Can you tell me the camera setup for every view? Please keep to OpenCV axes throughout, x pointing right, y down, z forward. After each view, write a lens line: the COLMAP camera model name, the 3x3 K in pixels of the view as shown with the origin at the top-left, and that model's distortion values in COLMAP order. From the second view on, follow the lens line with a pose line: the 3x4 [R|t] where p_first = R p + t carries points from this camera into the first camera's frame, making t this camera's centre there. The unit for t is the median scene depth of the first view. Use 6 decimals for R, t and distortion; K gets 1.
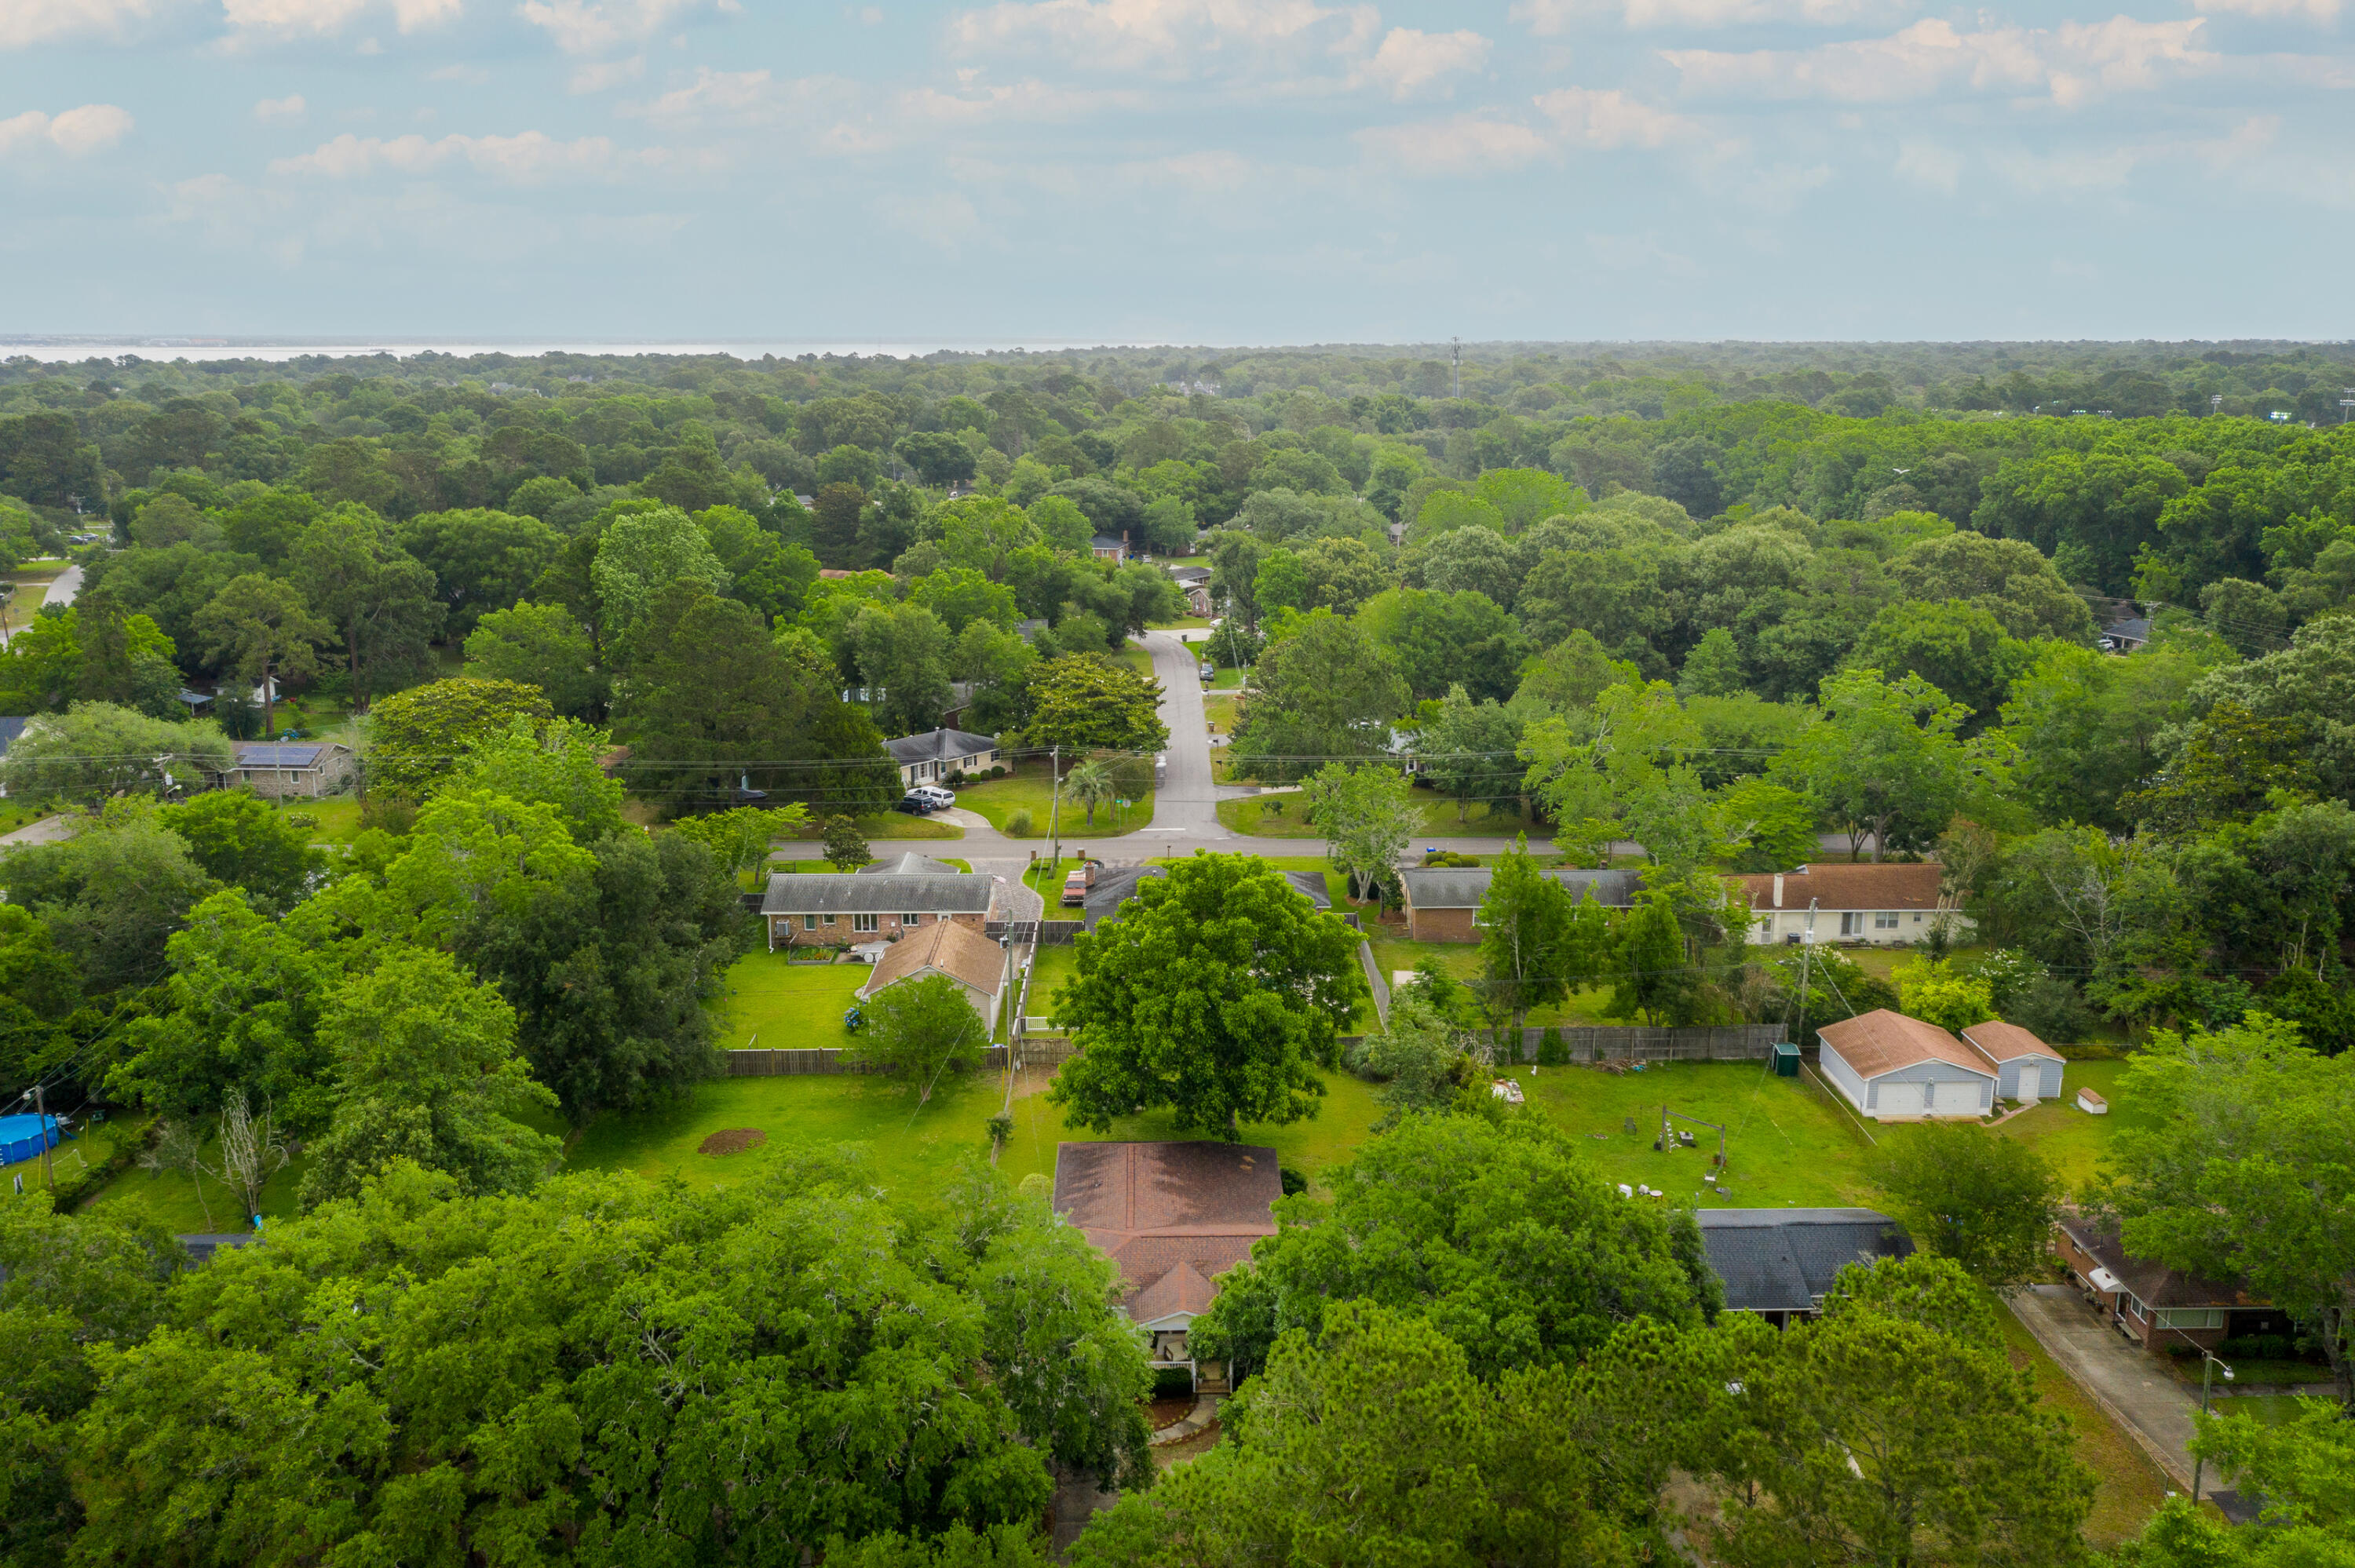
lens RADIAL K [[1864.8, 0, 1177.5], [0, 1864.8, 784.0], [0, 0, 1]] dist [0.003709, 0.000355]
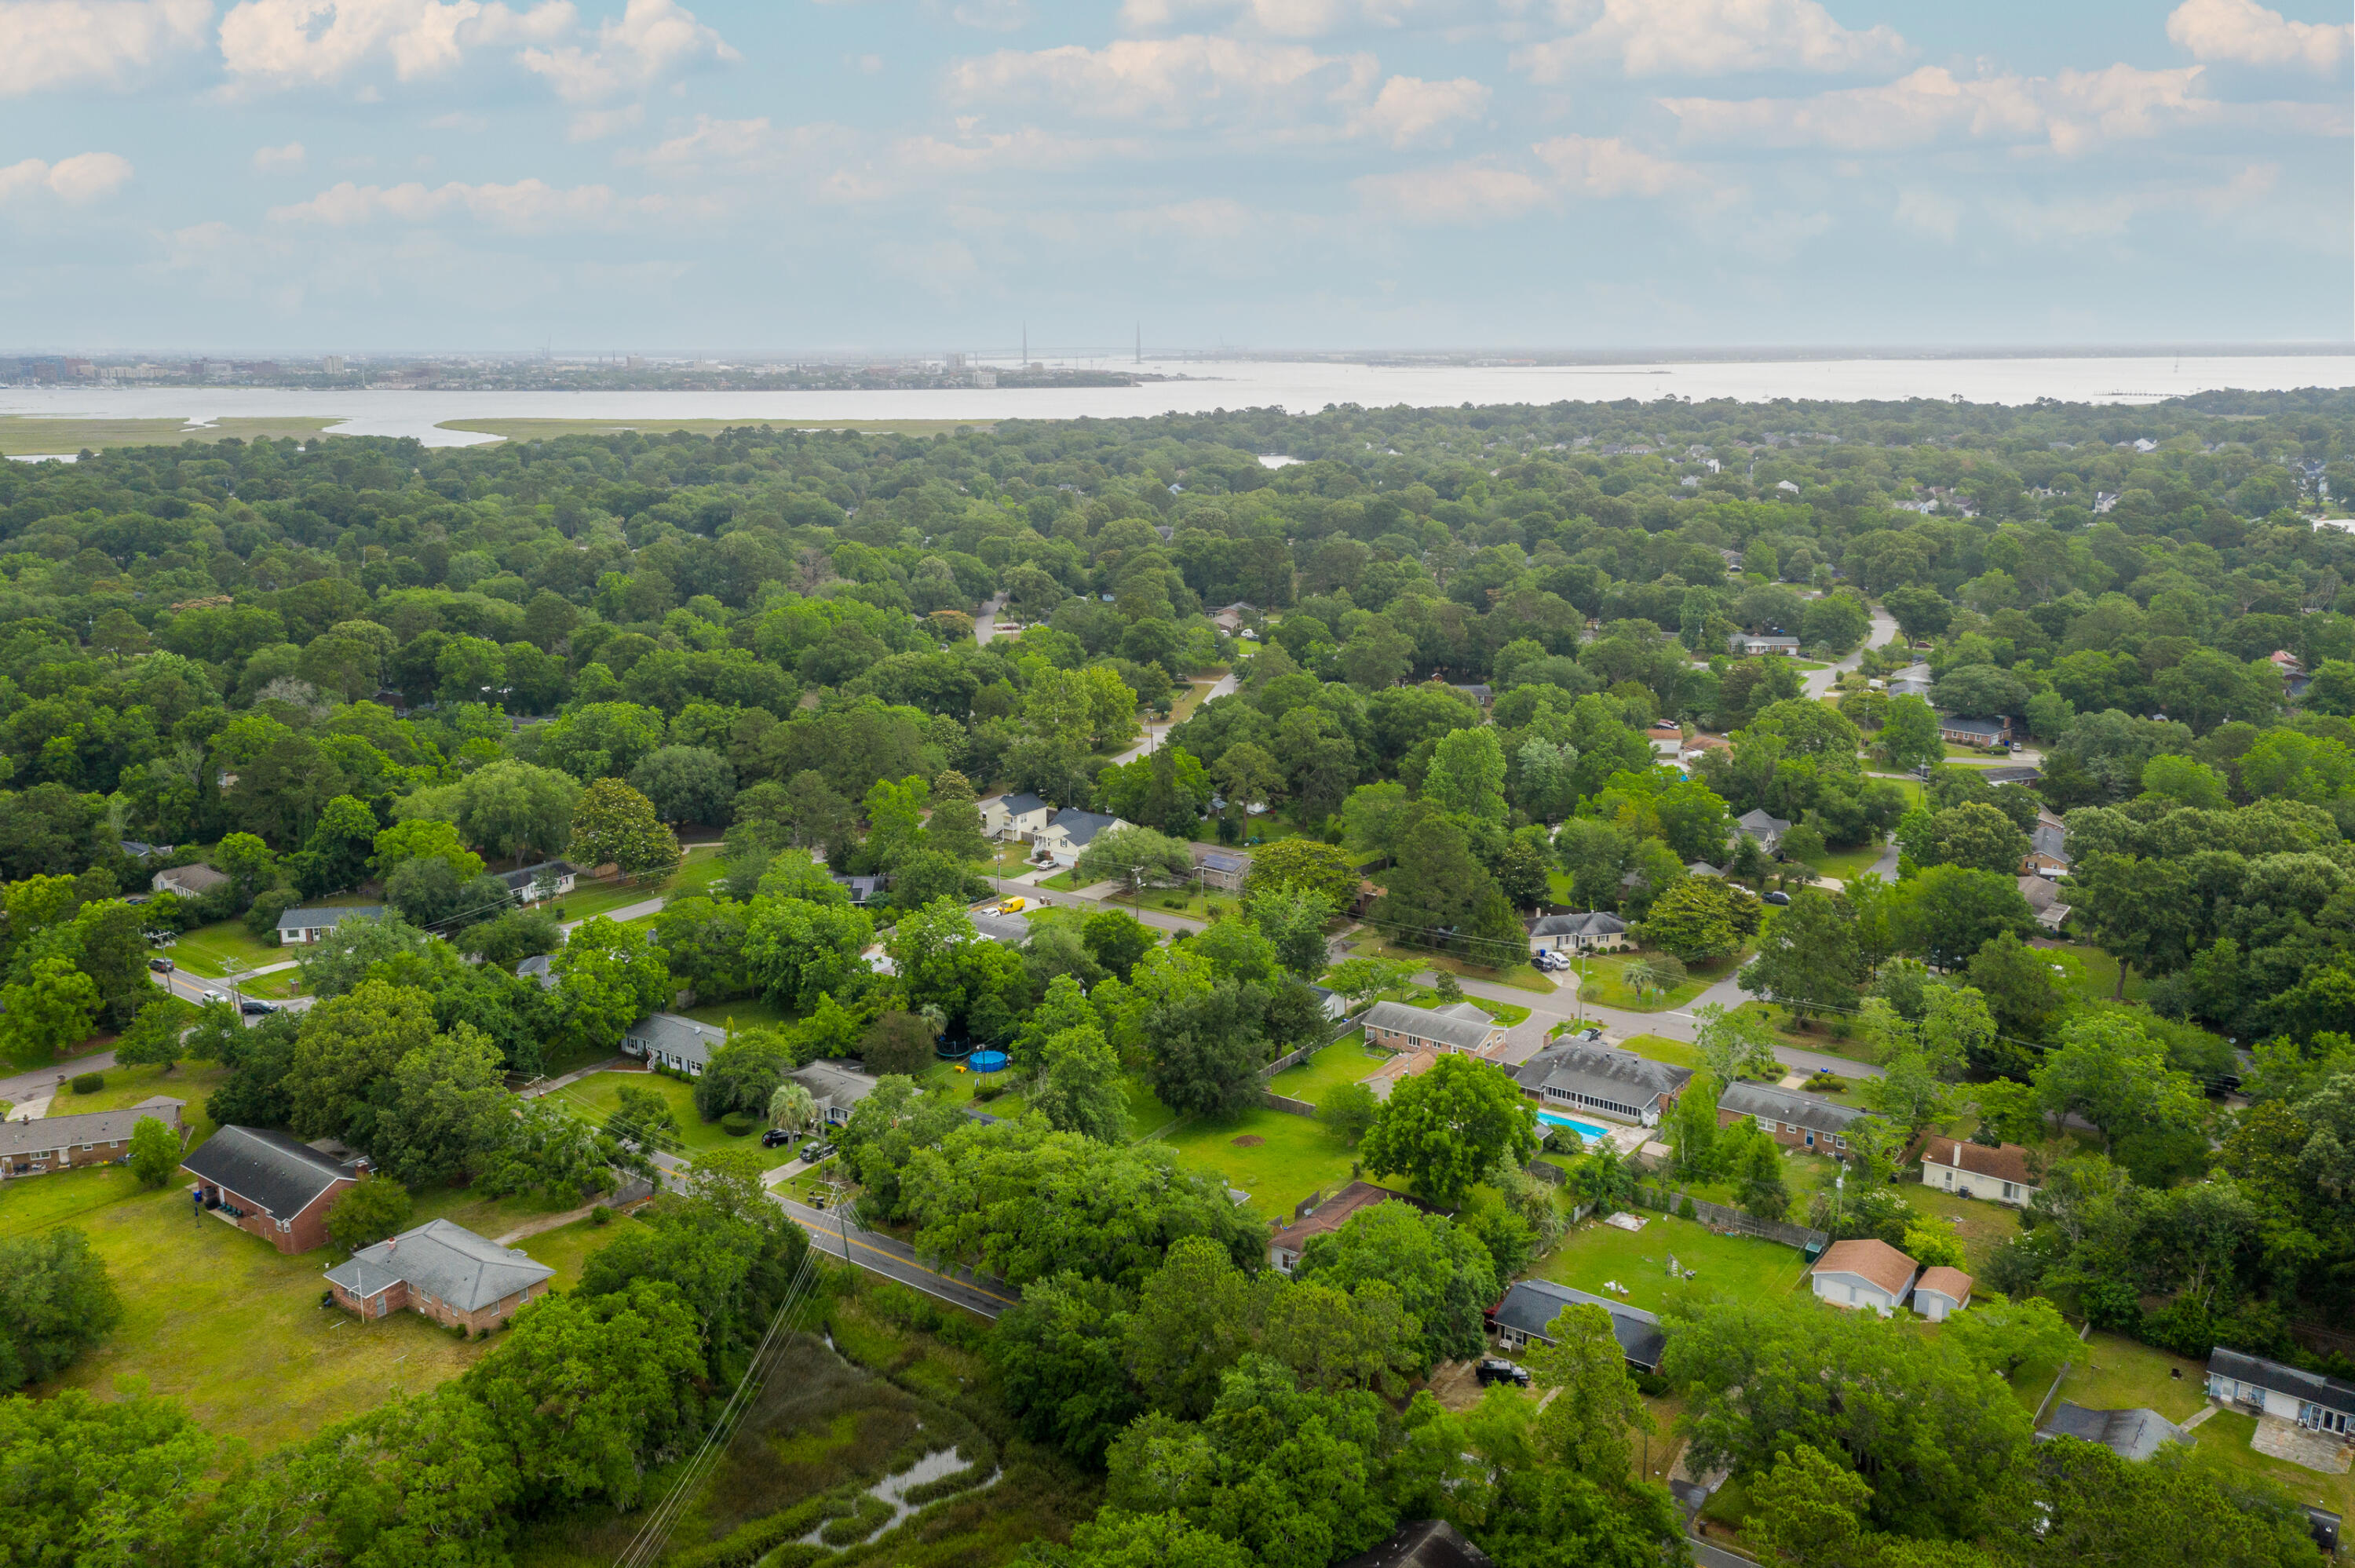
lens RADIAL K [[1864.8, 0, 1177.5], [0, 1864.8, 784.0], [0, 0, 1]] dist [0.003709, 0.000355]
pose [[0.792867, 0.133472, -0.594598, 0.487365], [-0.132578, 0.990129, 0.045472, -0.157184], [0.594798, 0.042777, 0.802736, -0.396686]]
